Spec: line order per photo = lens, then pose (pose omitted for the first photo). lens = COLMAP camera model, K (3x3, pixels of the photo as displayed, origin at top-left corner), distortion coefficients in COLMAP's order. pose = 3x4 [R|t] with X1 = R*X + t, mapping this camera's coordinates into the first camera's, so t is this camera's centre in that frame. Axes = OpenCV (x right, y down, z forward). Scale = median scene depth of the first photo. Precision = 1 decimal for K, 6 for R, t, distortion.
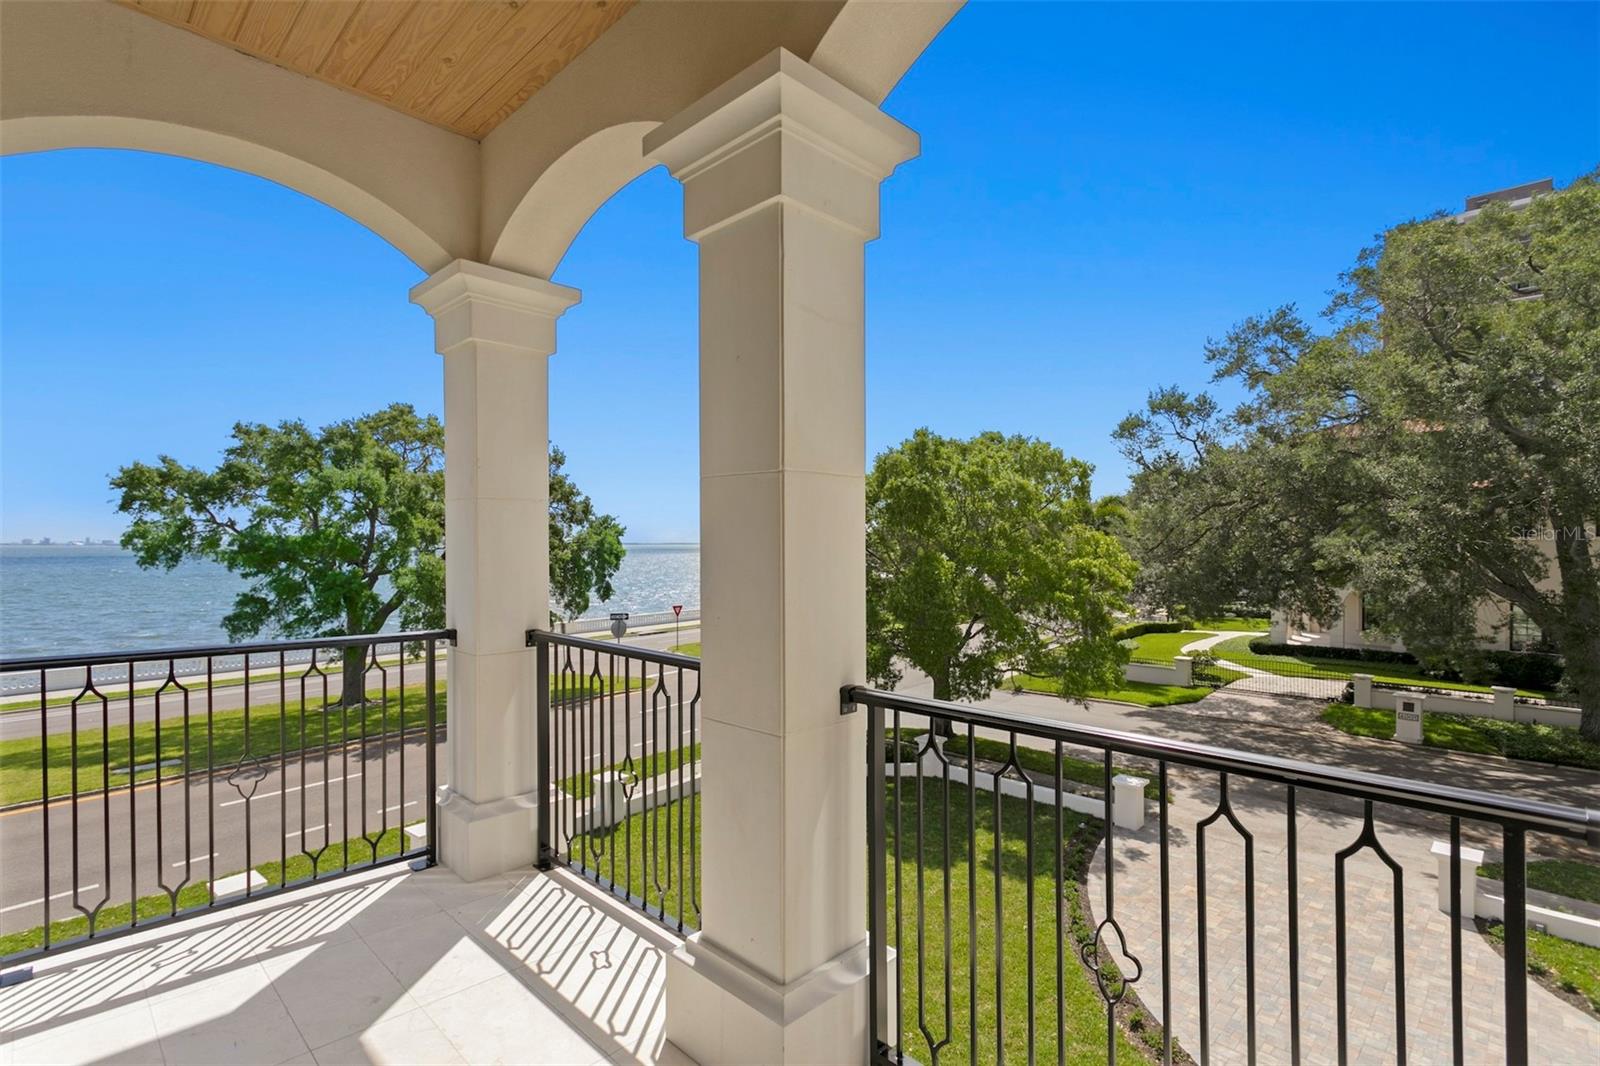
lens RADIAL K [[766.0, 0, 795.4], [0, 766.0, 554.6], [0, 0, 1]] dist [-0.002300, -0.000794]
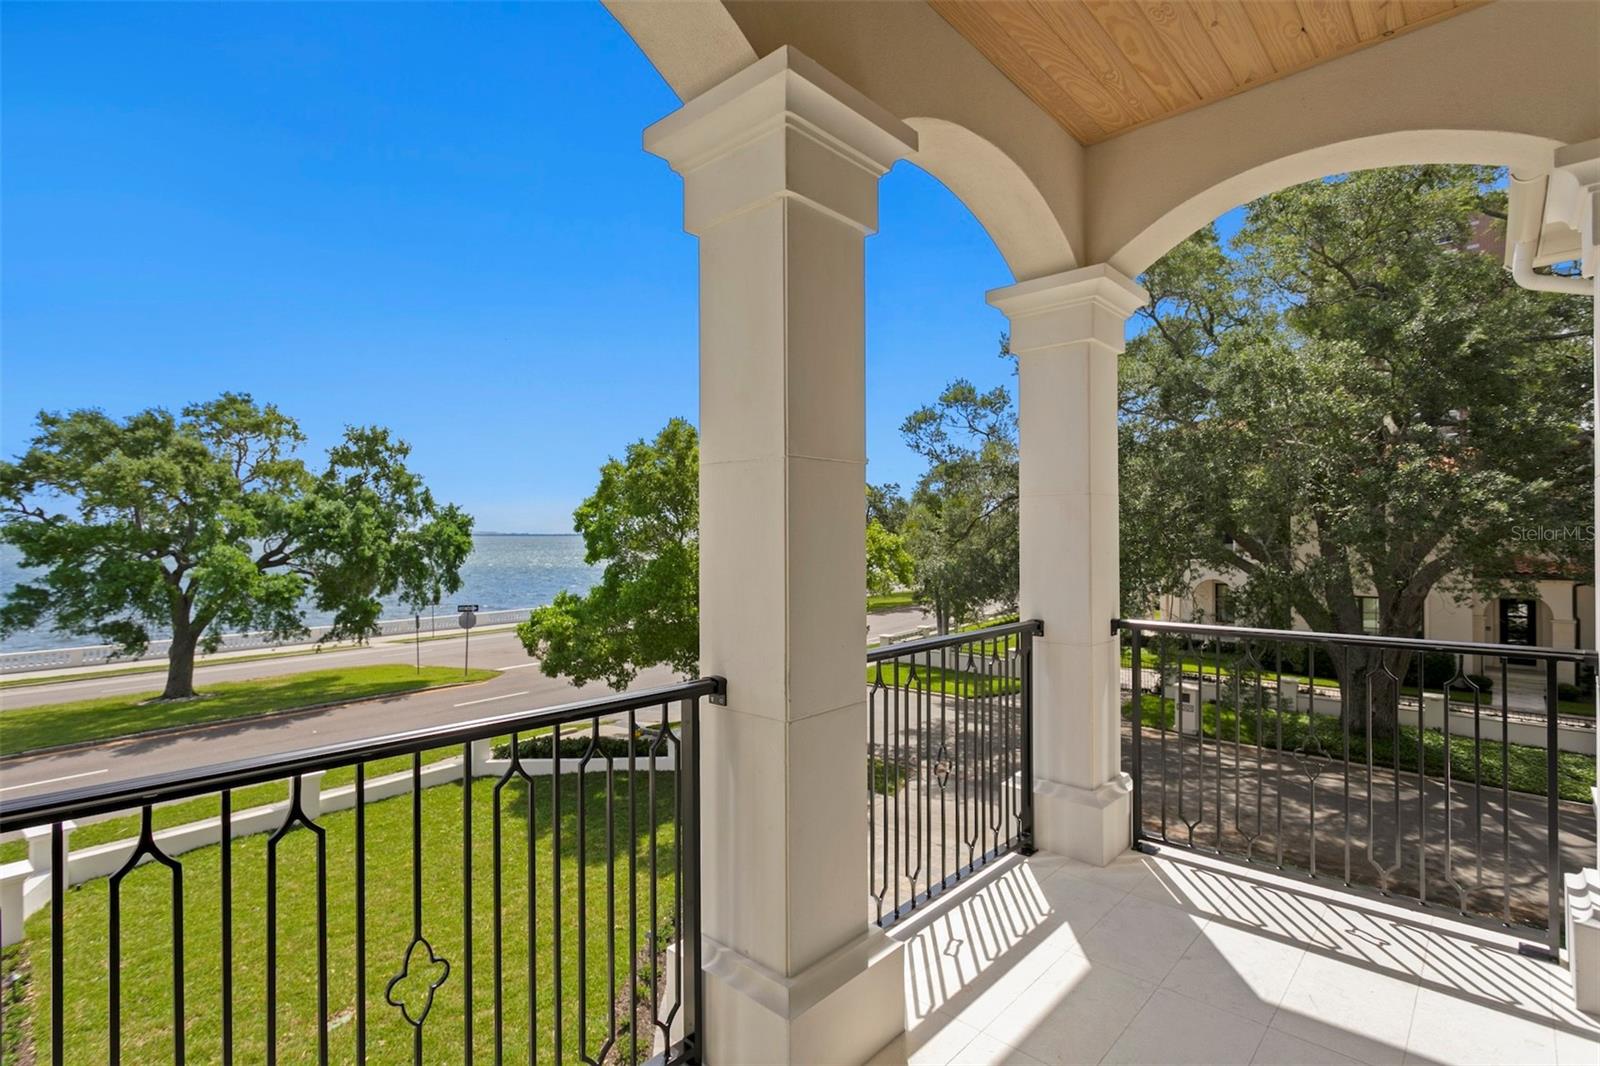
lens RADIAL K [[767.9, 0, 791.6], [0, 767.9, 535.8], [0, 0, 1]] dist [-0.008965, 0.000067]
pose [[0.999604, 0.002216, 0.028068, 0.210943], [-0.001846, 0.999911, -0.013203, -0.000734], [-0.028095, 0.013146, 0.999519, -0.001375]]
